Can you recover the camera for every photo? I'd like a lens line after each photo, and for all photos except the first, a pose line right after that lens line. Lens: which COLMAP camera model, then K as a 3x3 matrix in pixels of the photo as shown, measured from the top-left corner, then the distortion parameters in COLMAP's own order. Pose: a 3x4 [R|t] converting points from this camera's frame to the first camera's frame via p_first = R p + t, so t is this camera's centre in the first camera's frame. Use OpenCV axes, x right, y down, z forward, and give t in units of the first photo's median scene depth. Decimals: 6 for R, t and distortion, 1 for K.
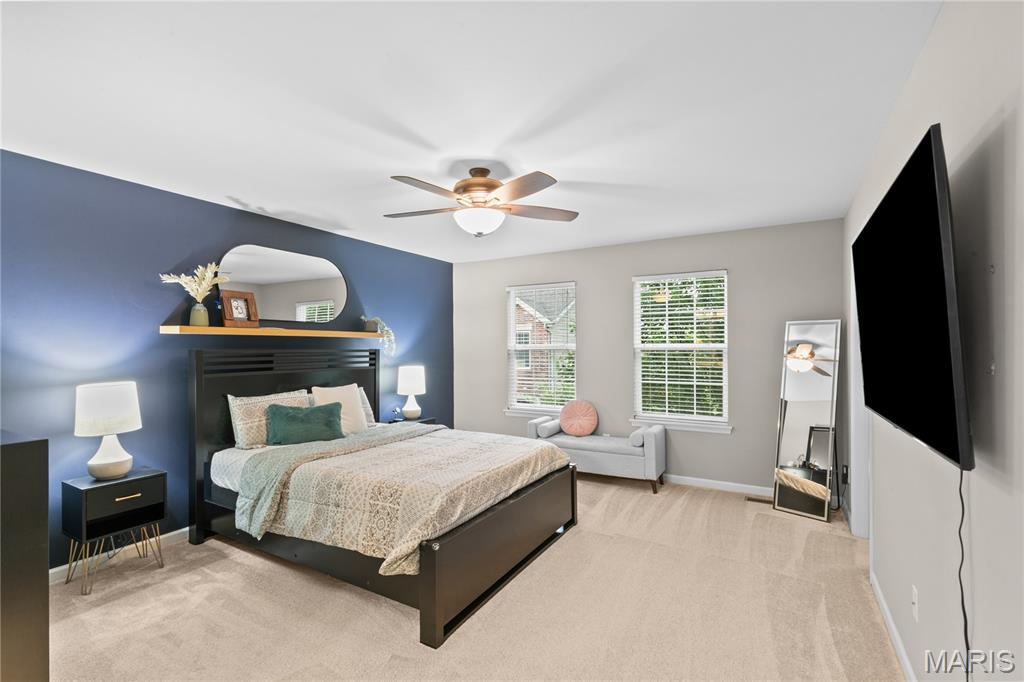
lens RADIAL K [[464.3, 0, 514.5], [0, 464.3, 347.2], [0, 0, 1]] dist [0.011165, -0.002263]
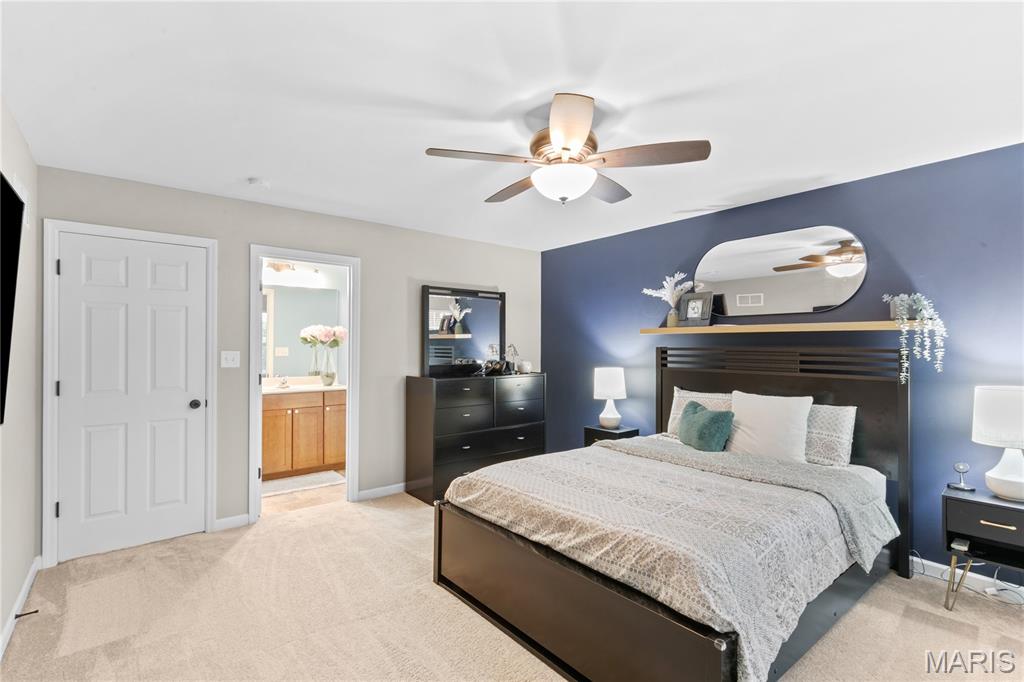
lens RADIAL K [[464.3, 0, 514.2], [0, 464.3, 345.7], [0, 0, 1]] dist [0.011165, -0.002263]
pose [[-0.358960, -0.007181, -0.933325, 0.635871], [0.000626, 0.999968, -0.007935, 0.012129], [0.933353, -0.003433, -0.358944, 1.132932]]
